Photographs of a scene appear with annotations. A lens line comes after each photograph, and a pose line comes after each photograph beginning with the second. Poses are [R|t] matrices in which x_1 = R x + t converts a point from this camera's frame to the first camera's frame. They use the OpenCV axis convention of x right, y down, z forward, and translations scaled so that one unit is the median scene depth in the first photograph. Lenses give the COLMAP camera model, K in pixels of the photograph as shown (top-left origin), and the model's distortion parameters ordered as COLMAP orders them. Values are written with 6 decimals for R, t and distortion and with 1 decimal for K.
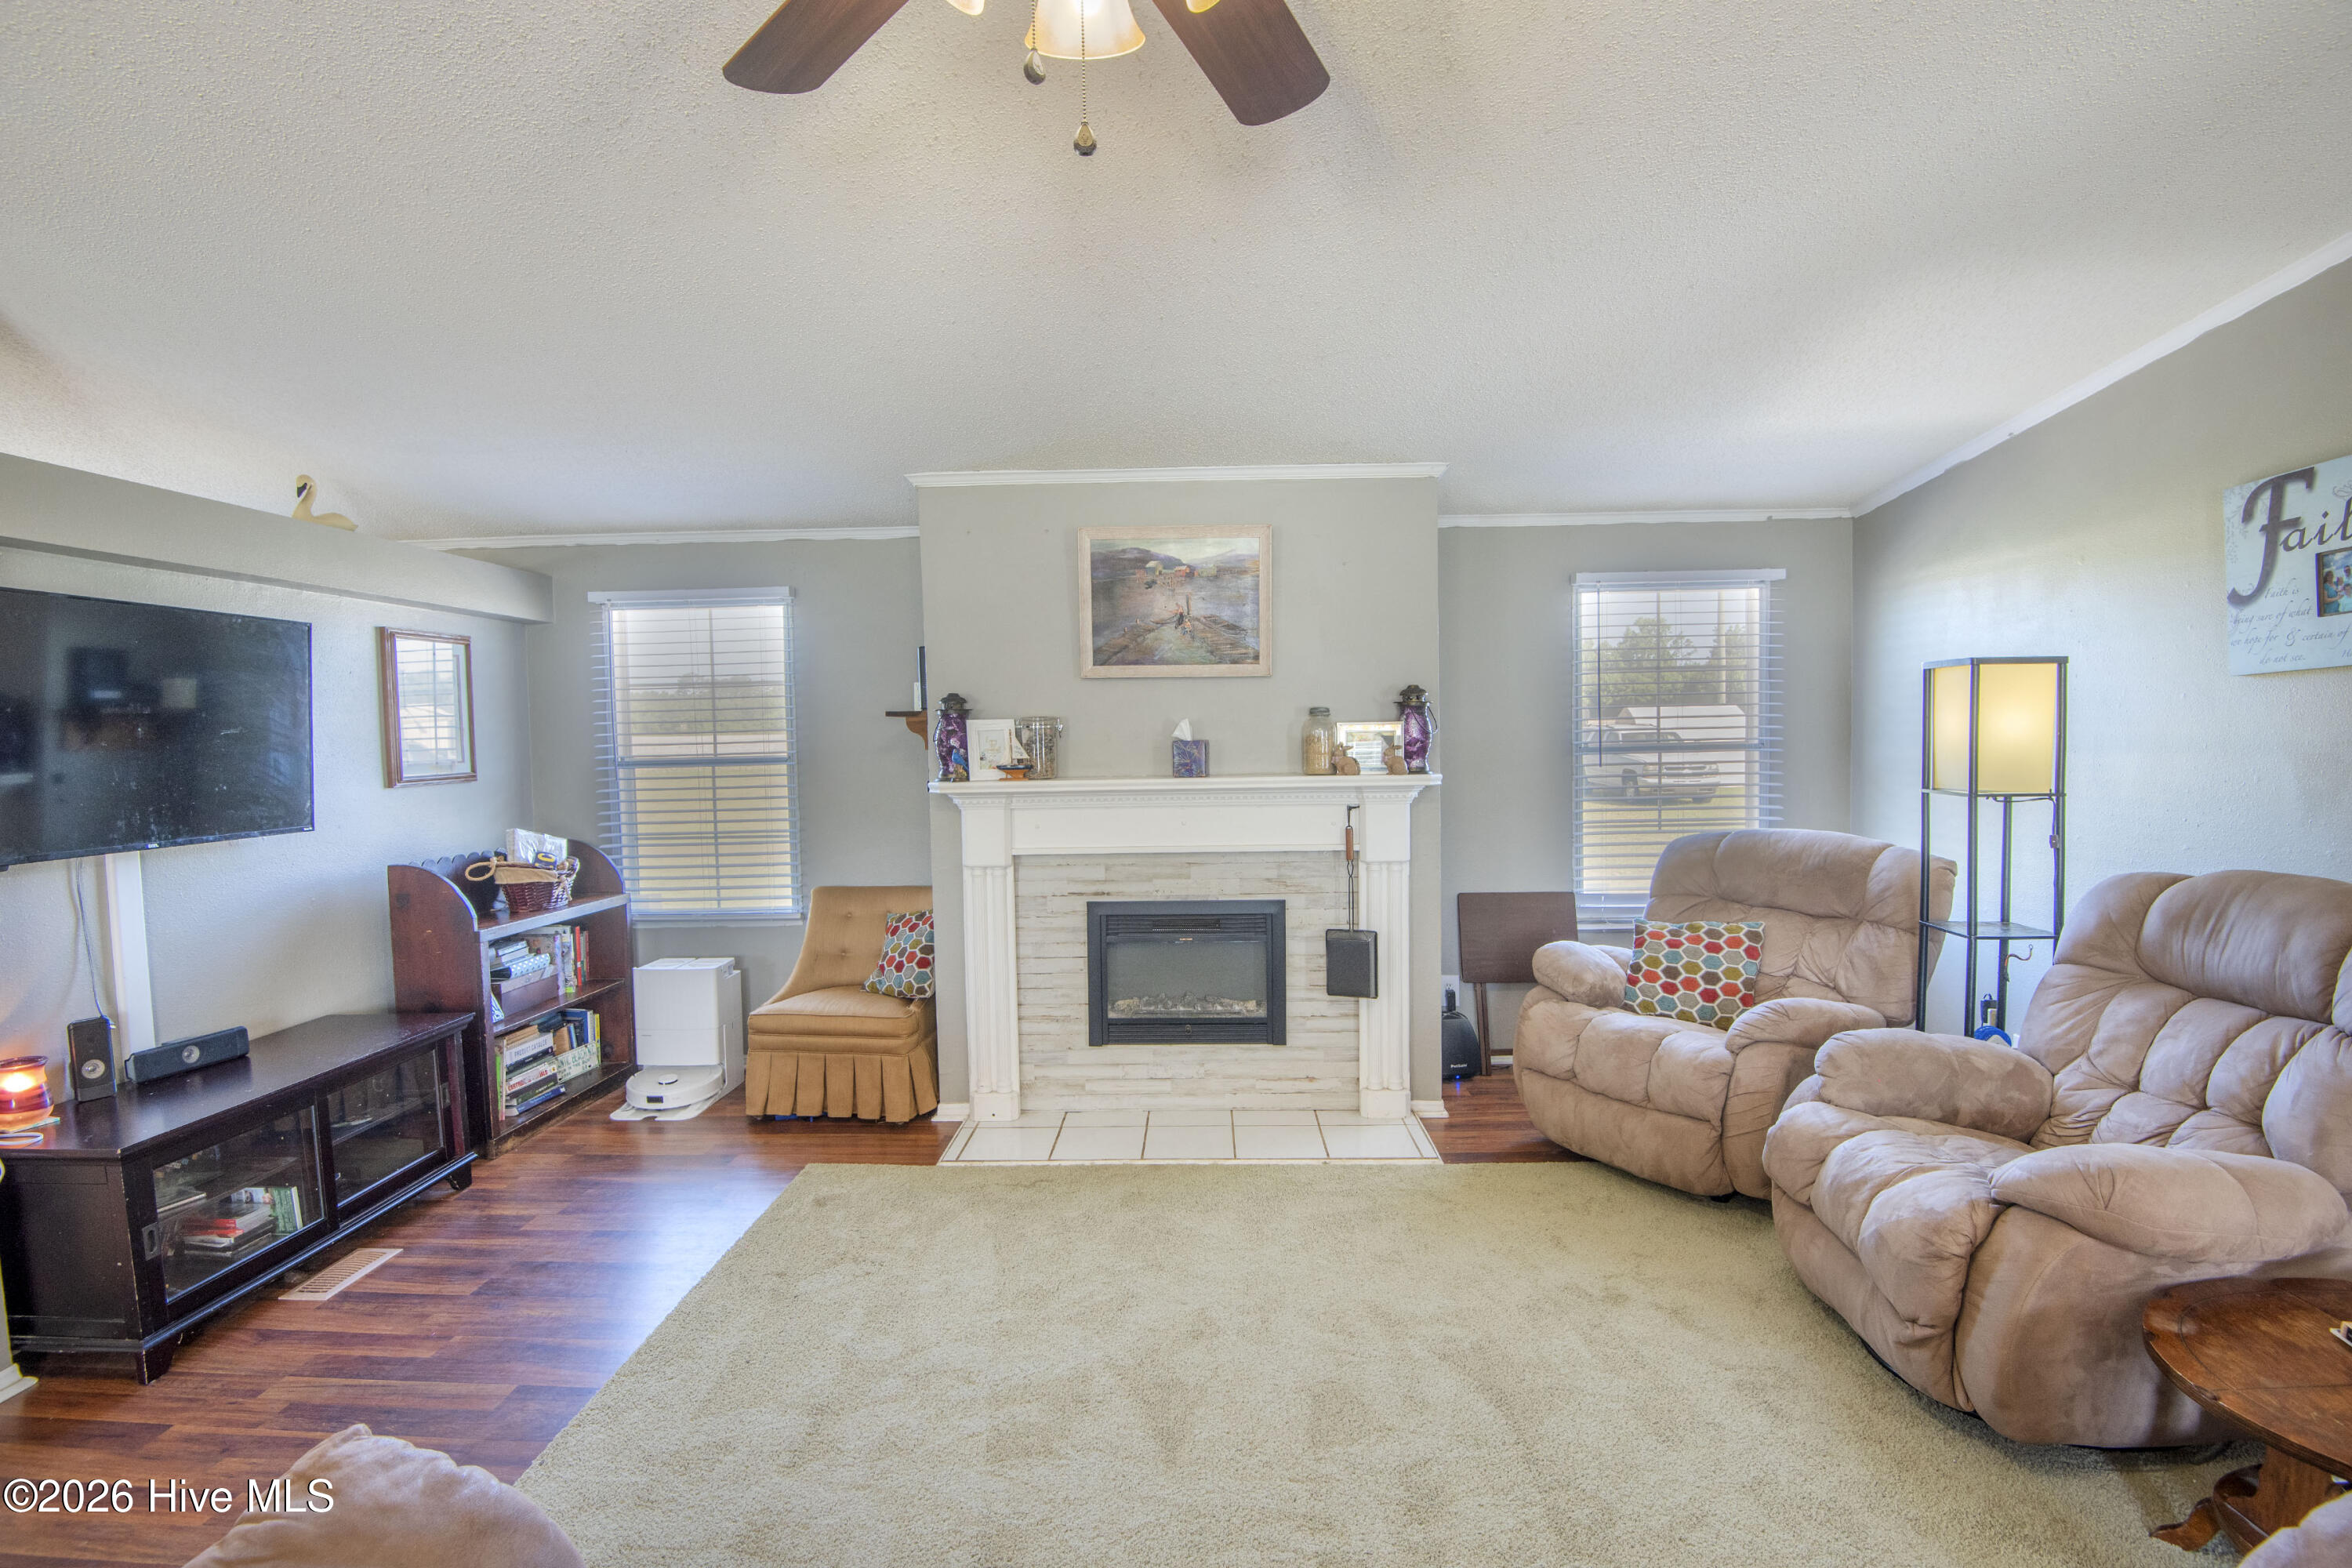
lens RADIAL K [[1111.8, 0, 1184.1], [0, 1111.8, 785.7], [0, 0, 1]] dist [-0.022391, -0.015248]
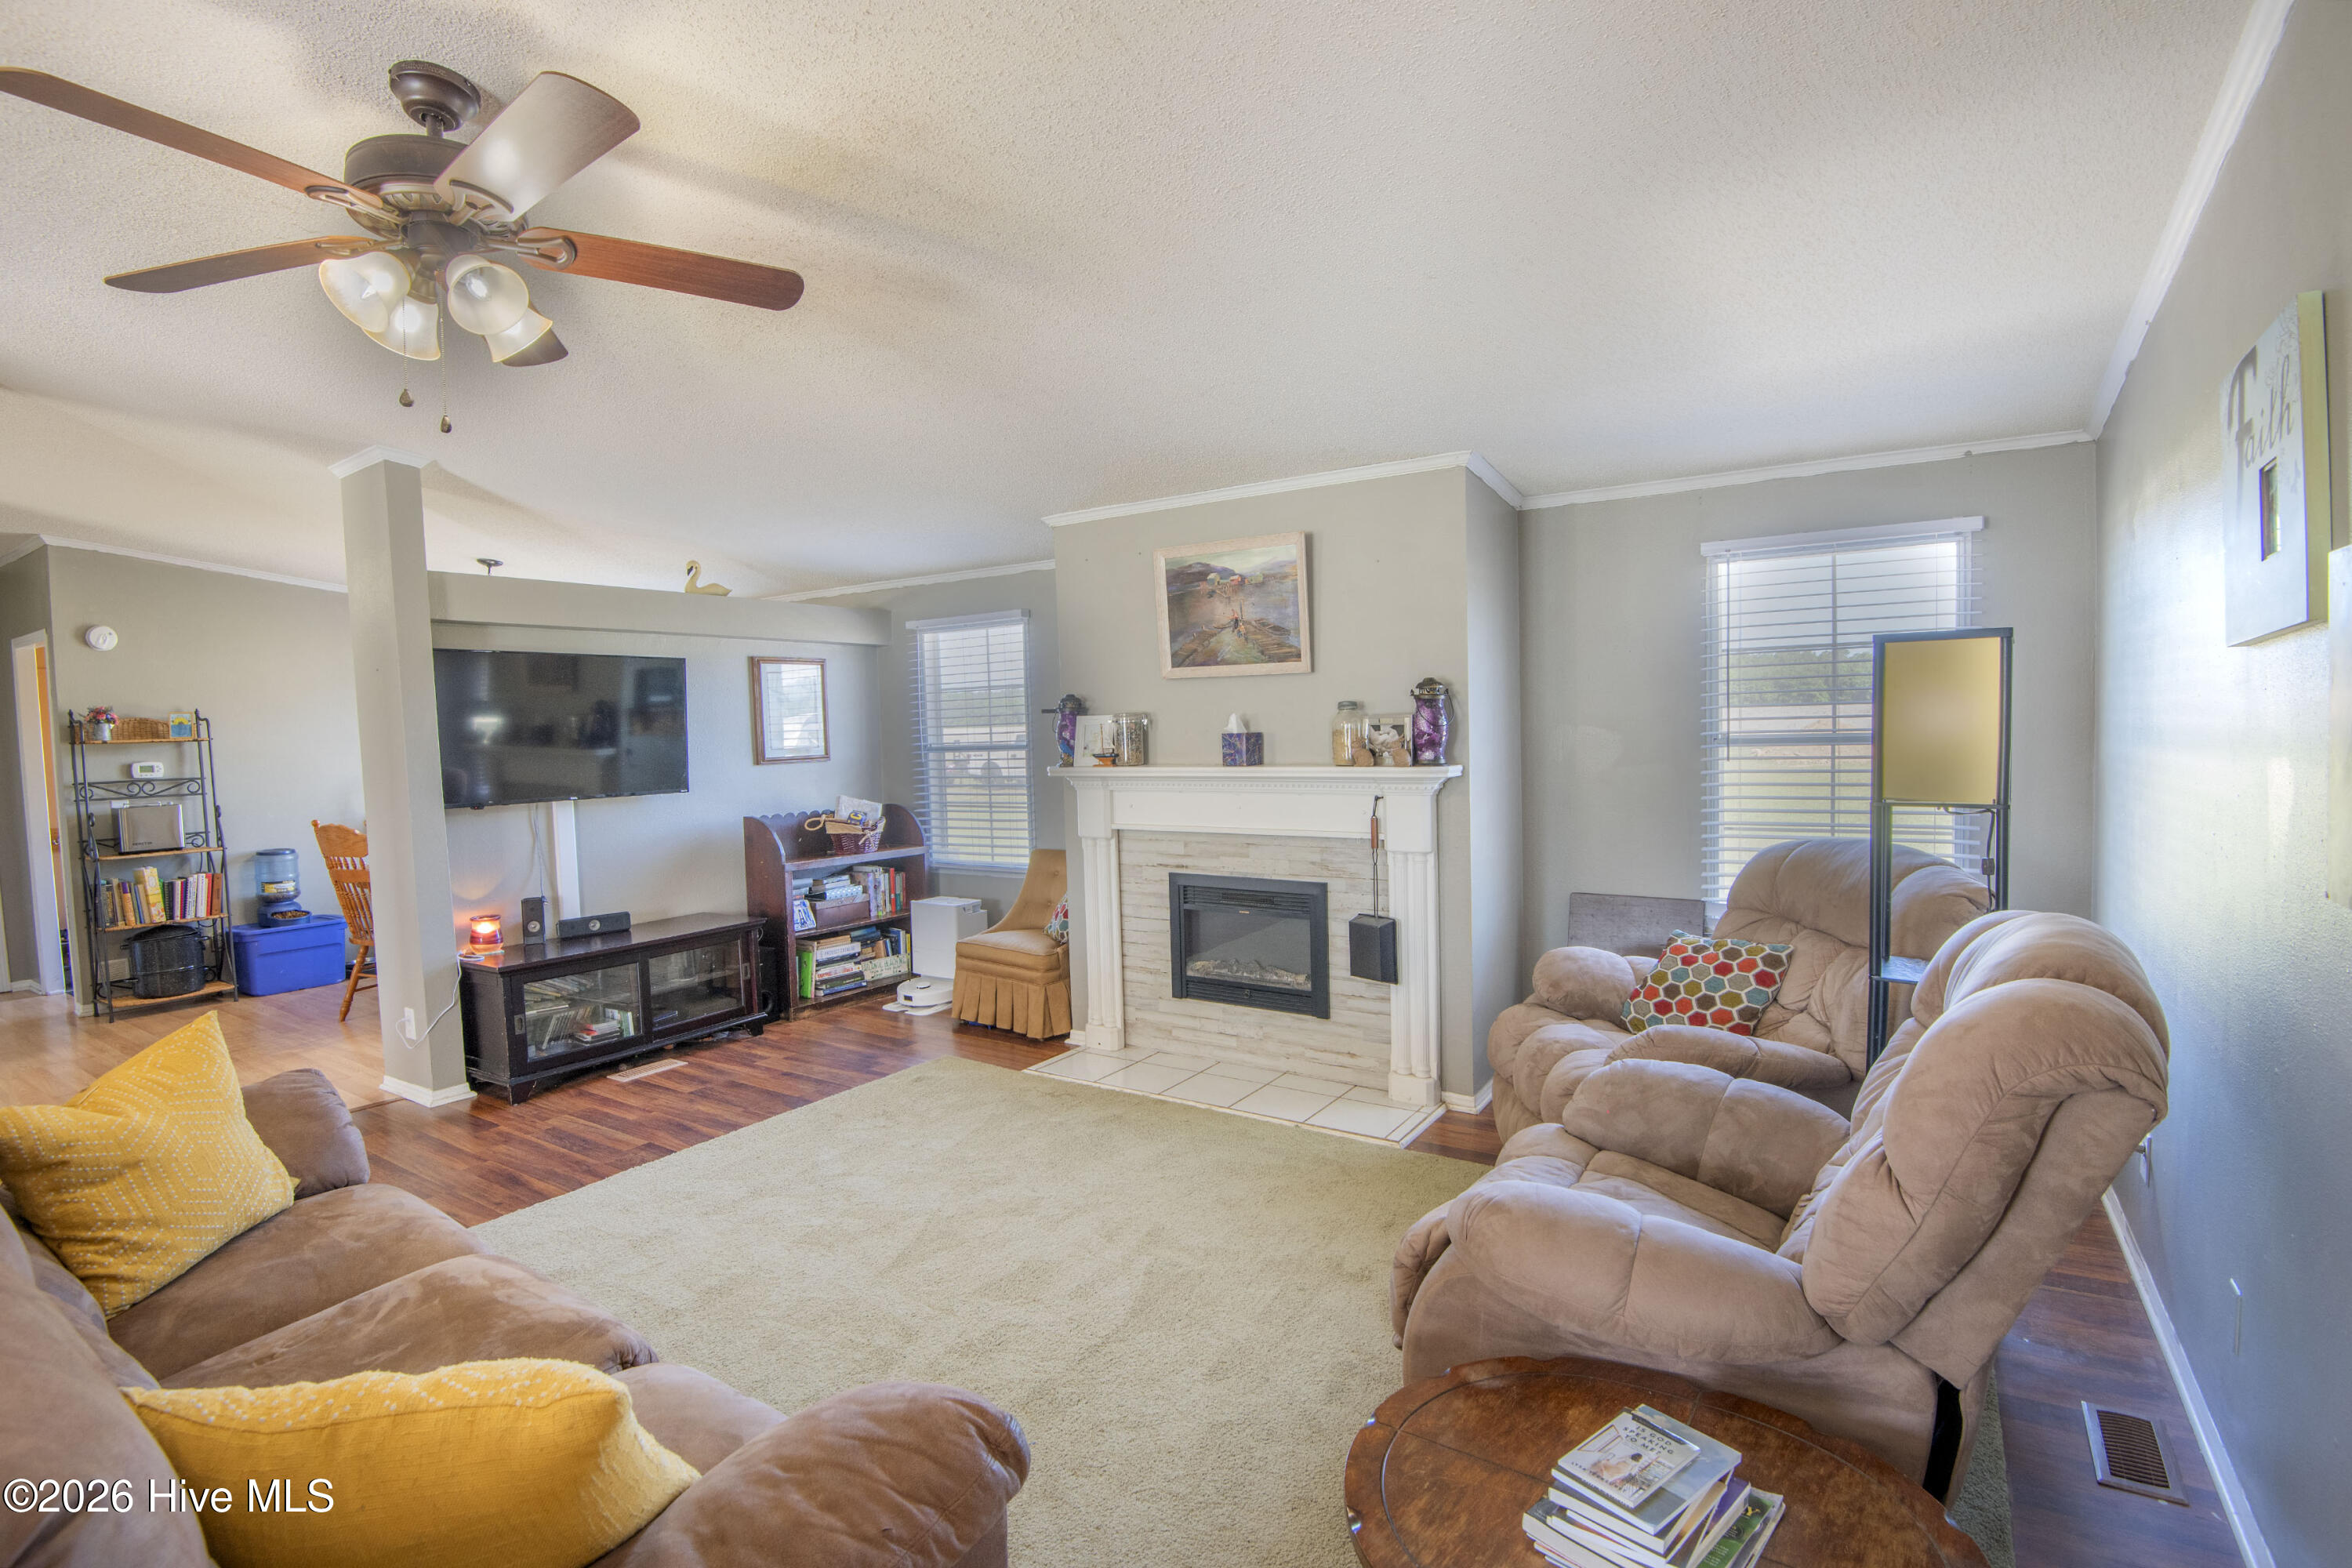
lens RADIAL K [[1111.8, 0, 1175.4], [0, 1111.8, 788.8], [0, 0, 1]] dist [-0.022391, -0.015248]
pose [[0.844975, 0.029555, -0.533988, 0.771815], [-0.019595, 0.999512, 0.024314, -0.012611], [0.534446, -0.010081, 0.845142, 0.034529]]
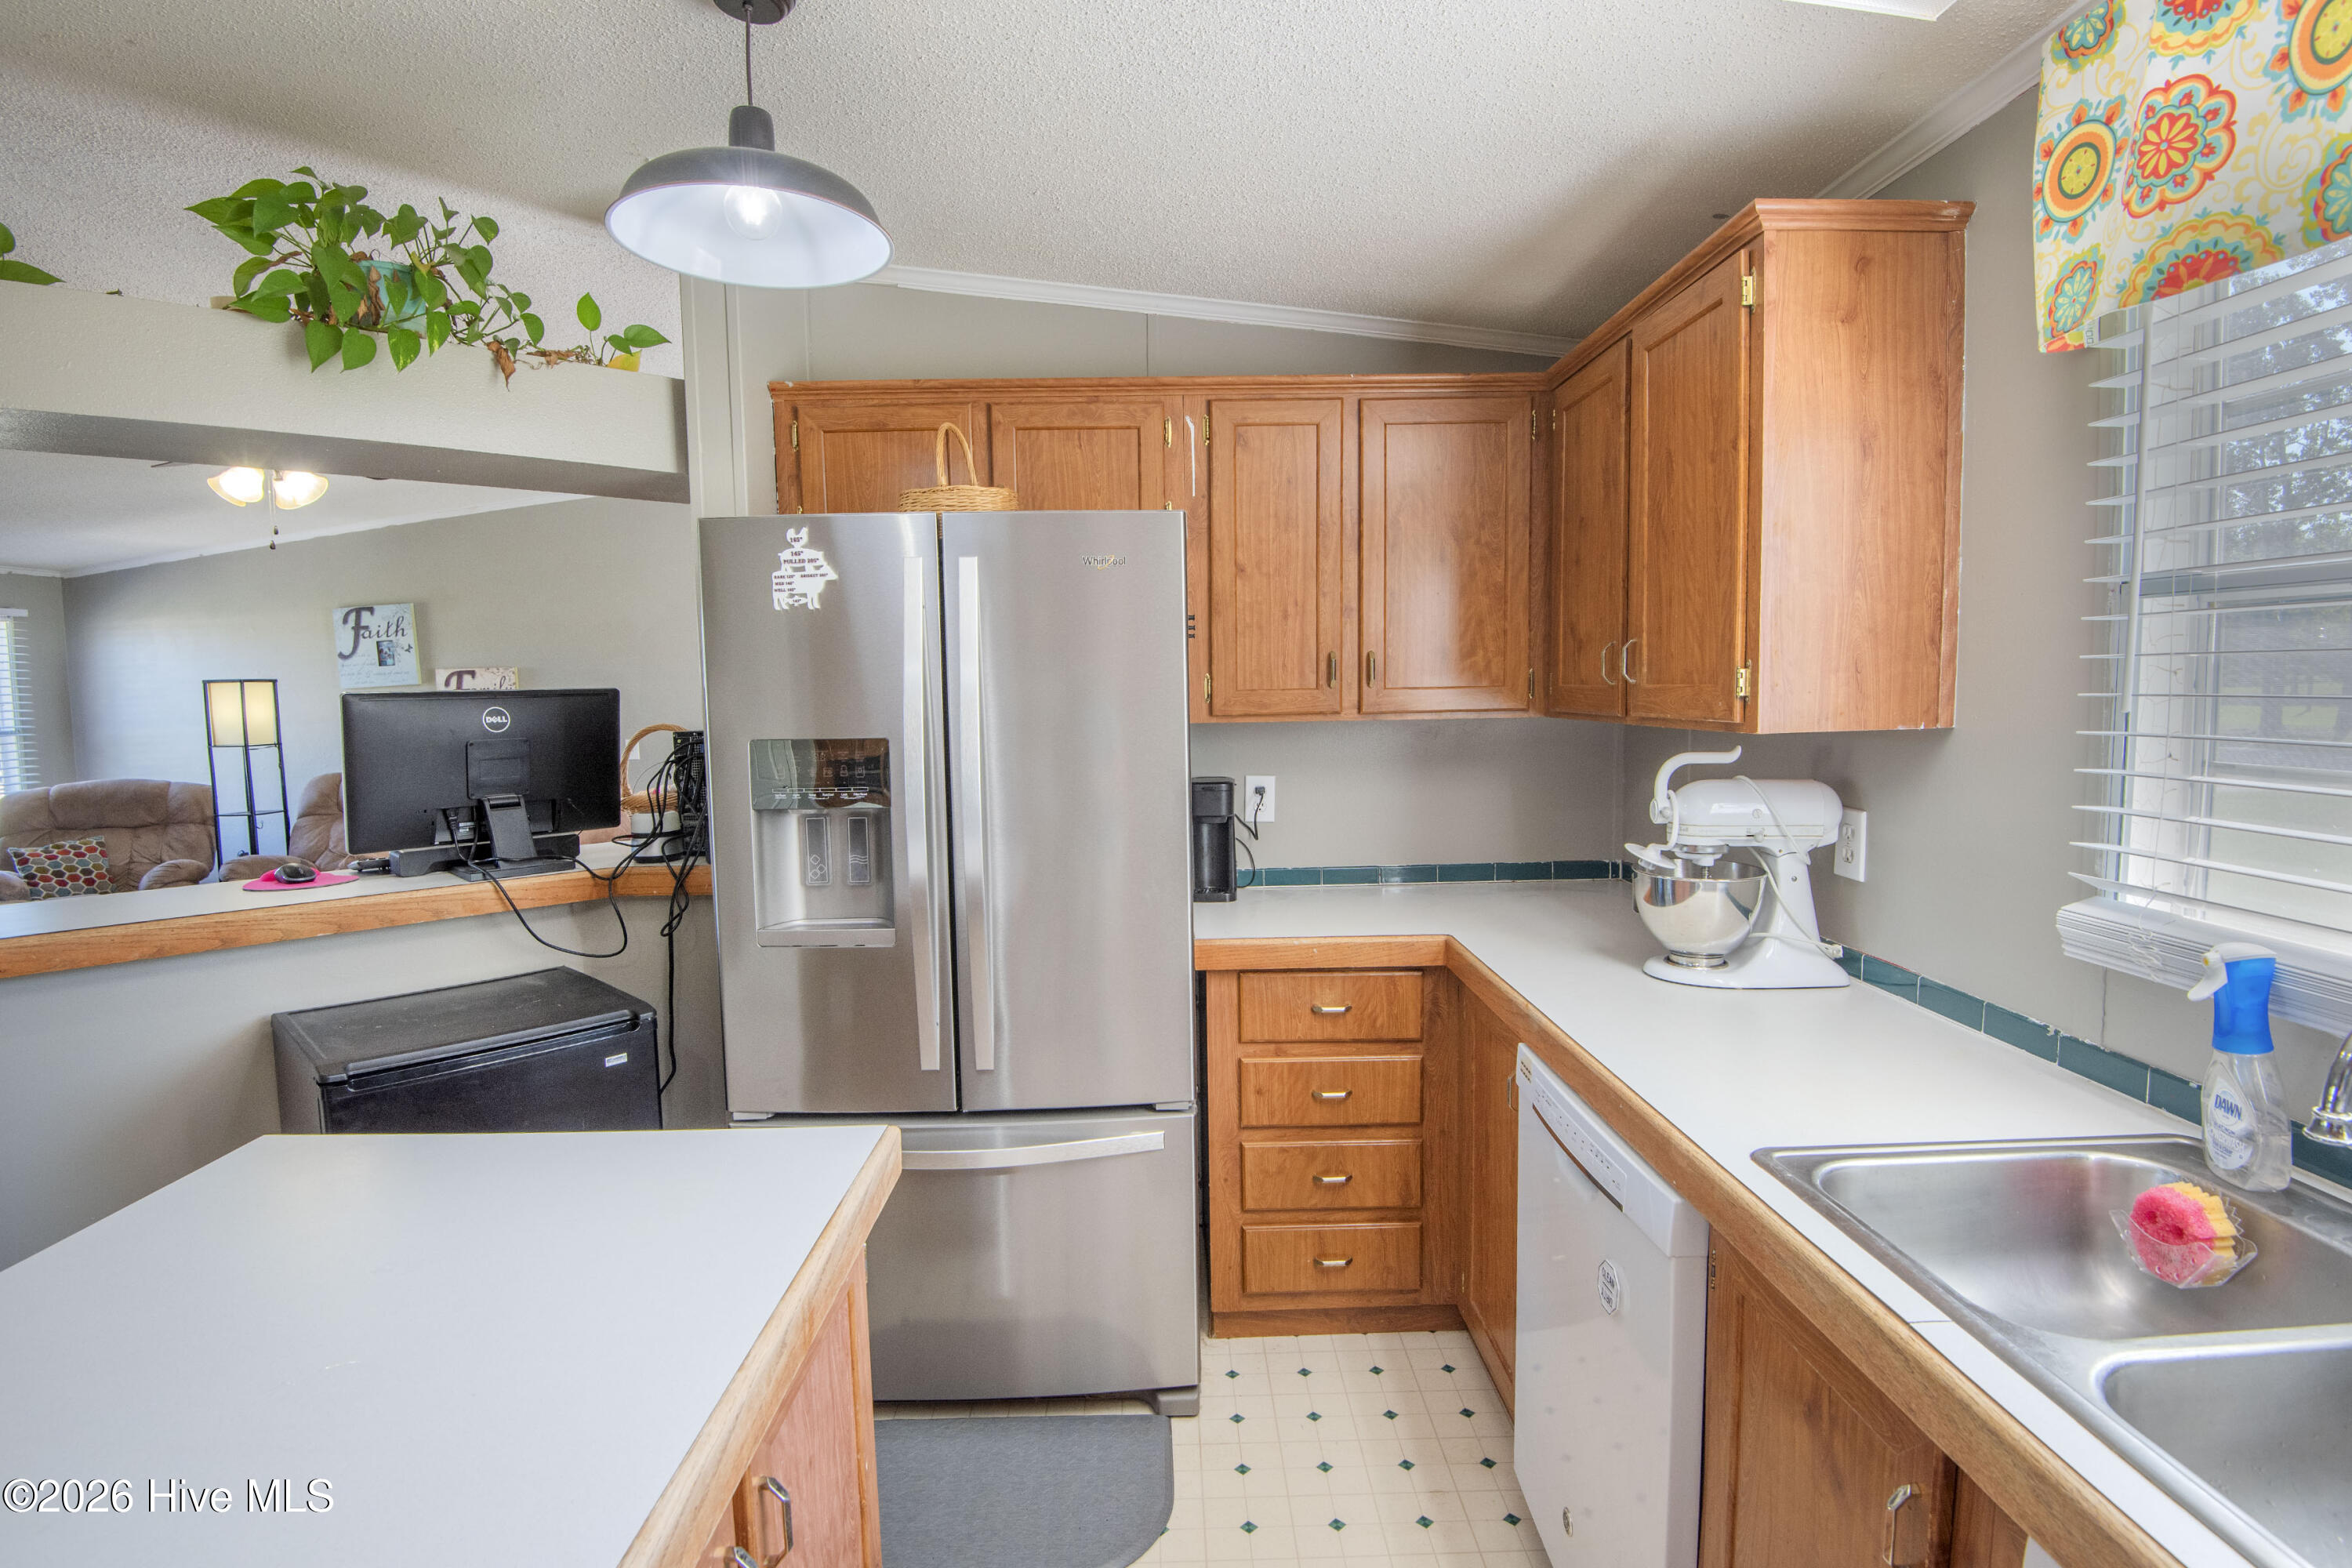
lens RADIAL K [[1207.2, 0, 1132.5], [0, 1207.2, 783.4], [0, 0, 1]] dist [-0.025529, -0.011616]
pose [[-0.007781, -0.057806, 0.998297, -1.624534], [0.071800, 0.995719, 0.058217, 0.073812], [-0.997389, 0.072130, -0.003597, -0.686186]]
